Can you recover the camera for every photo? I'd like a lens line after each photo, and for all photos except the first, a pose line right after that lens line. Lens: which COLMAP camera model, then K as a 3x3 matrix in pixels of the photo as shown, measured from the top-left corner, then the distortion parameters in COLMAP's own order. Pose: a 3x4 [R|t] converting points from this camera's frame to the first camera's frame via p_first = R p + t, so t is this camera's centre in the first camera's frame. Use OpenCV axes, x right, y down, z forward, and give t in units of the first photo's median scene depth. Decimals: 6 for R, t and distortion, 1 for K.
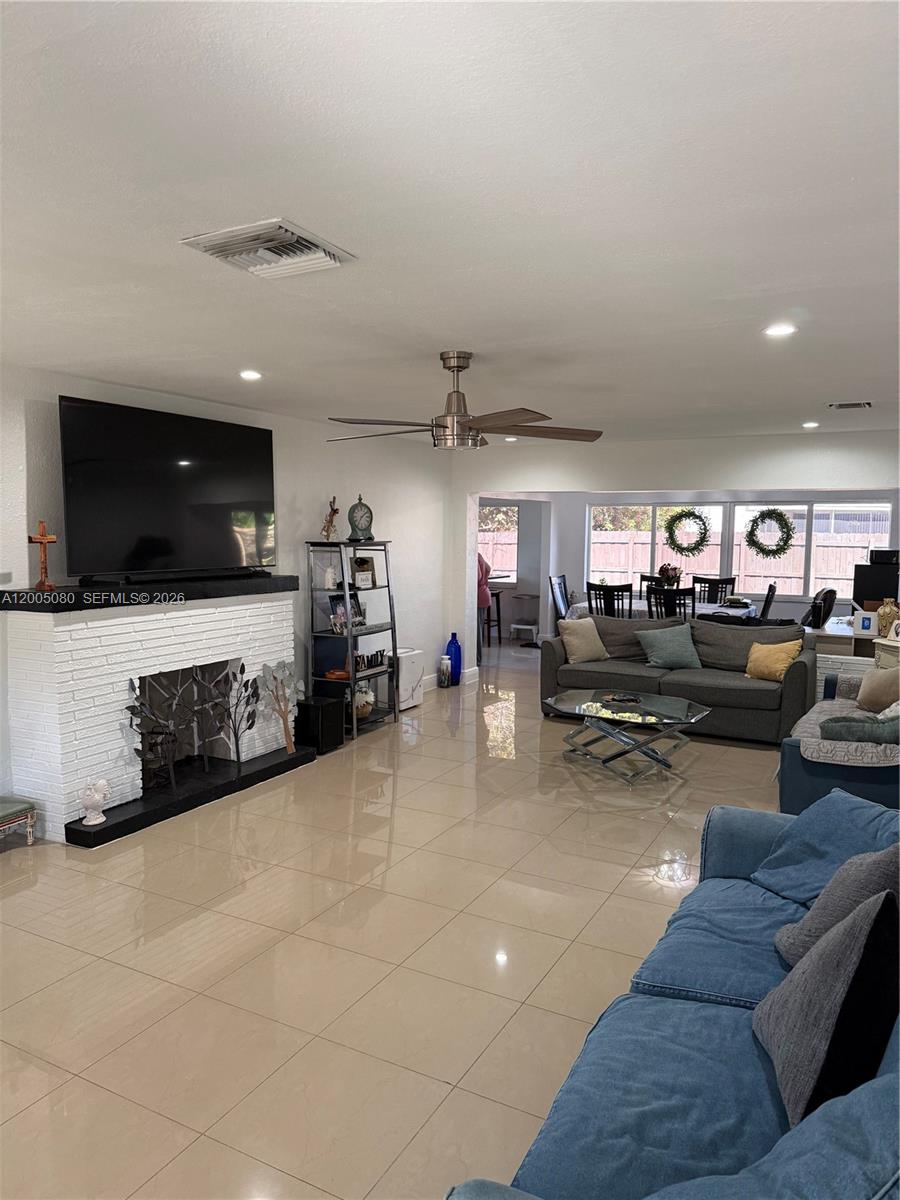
lens RADIAL K [[844.3, 0, 450.0], [0, 844.3, 600.0], [0, 0, 1]] dist [0.105801, -0.169692]
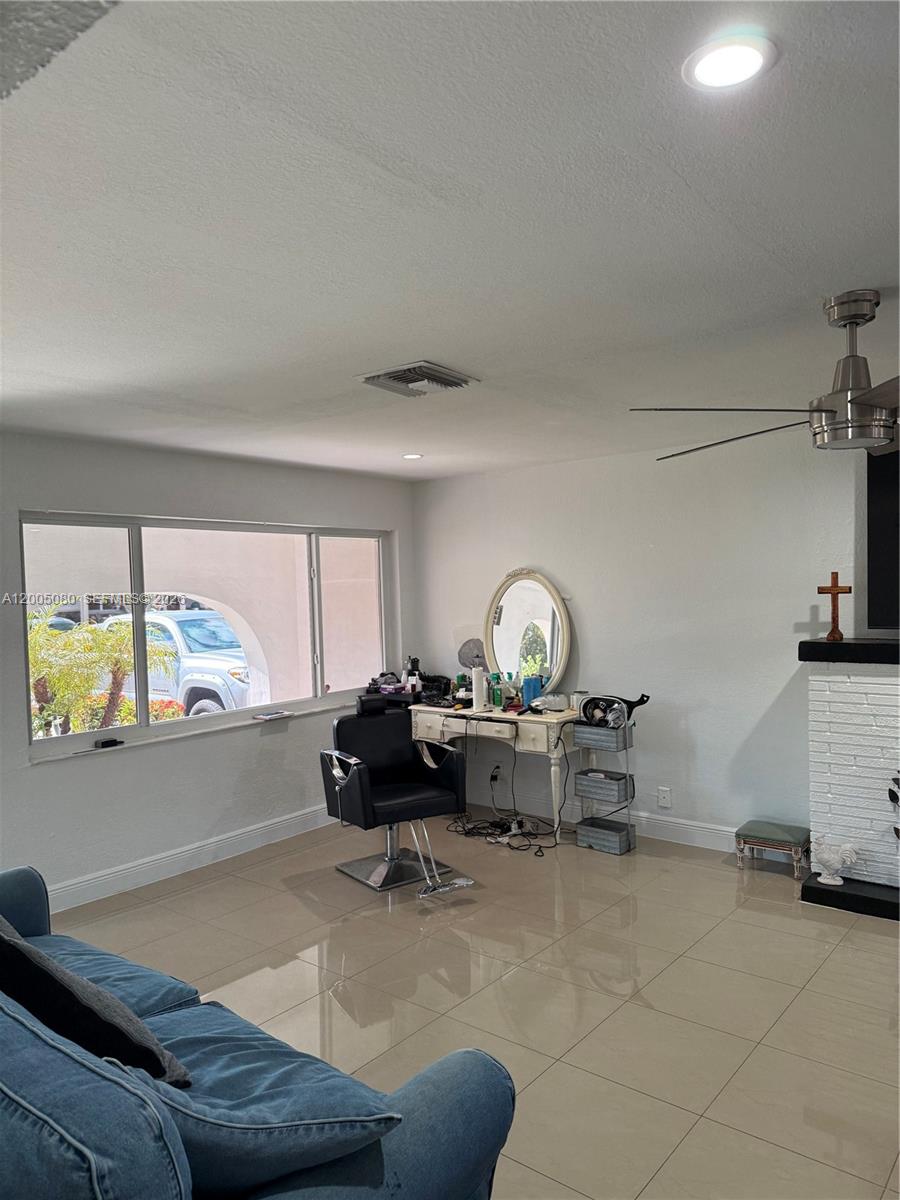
lens RADIAL K [[844.3, 0, 450.0], [0, 844.3, 600.0], [0, 0, 1]] dist [0.105801, -0.169692]
pose [[-0.197376, 0.006981, -0.980303, 0.393110], [-0.066945, 0.997544, 0.020583, -0.031389], [0.978039, 0.069689, -0.196424, 0.478668]]
